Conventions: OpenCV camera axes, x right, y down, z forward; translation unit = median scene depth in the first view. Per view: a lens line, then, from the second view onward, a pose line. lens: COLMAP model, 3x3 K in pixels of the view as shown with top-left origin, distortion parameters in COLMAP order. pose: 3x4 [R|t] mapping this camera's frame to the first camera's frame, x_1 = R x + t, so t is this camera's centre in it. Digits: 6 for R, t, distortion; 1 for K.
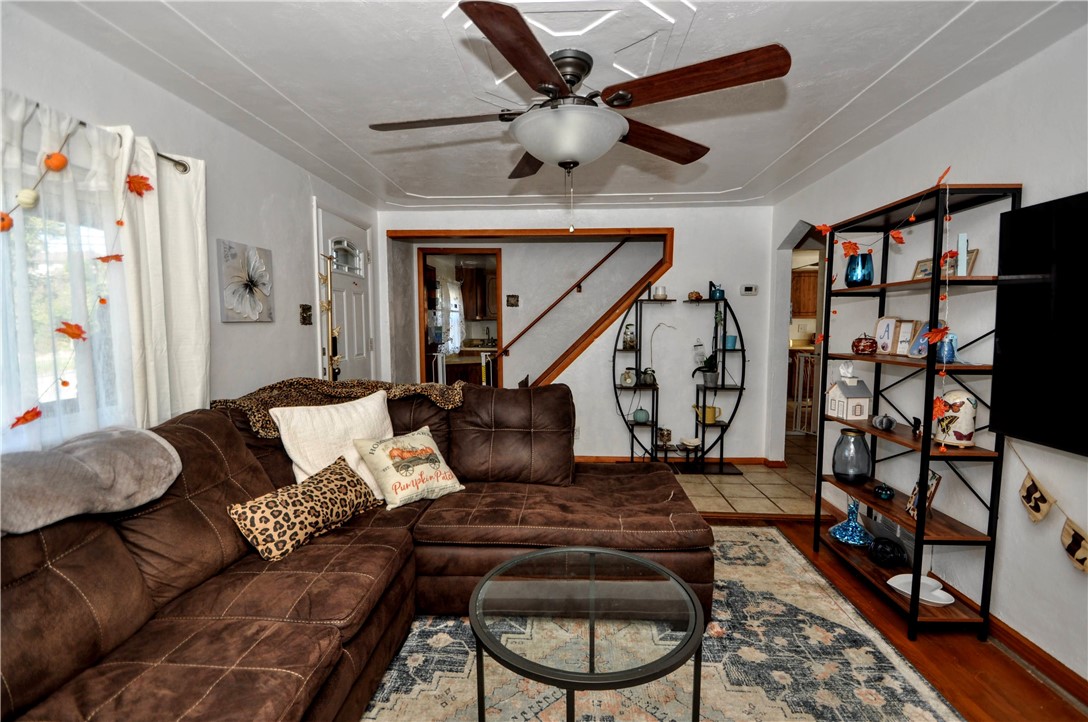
lens RADIAL K [[485.1, 0, 551.5], [0, 485.1, 362.7], [0, 0, 1]] dist [0.014890, -0.016203]
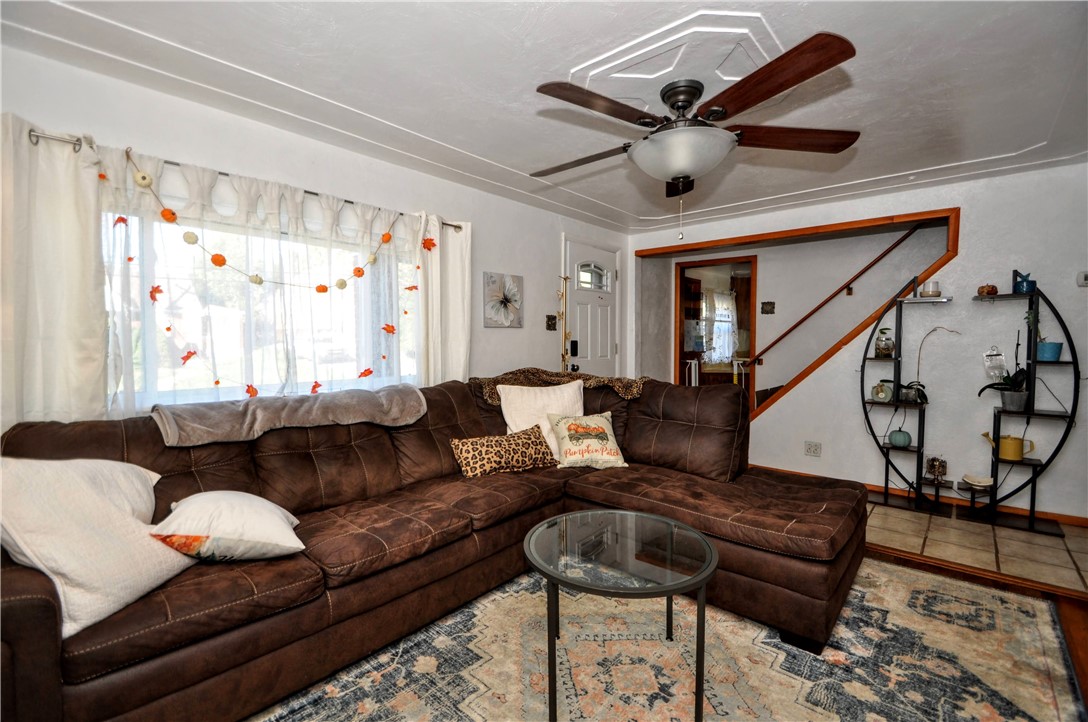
lens RADIAL K [[485.1, 0, 551.5], [0, 485.1, 362.7], [0, 0, 1]] dist [0.014890, -0.016203]
pose [[0.791490, 0.028485, -0.610518, 0.386796], [-0.048043, 0.998722, -0.015686, 0.038083], [0.609291, 0.041747, 0.791847, -0.045066]]
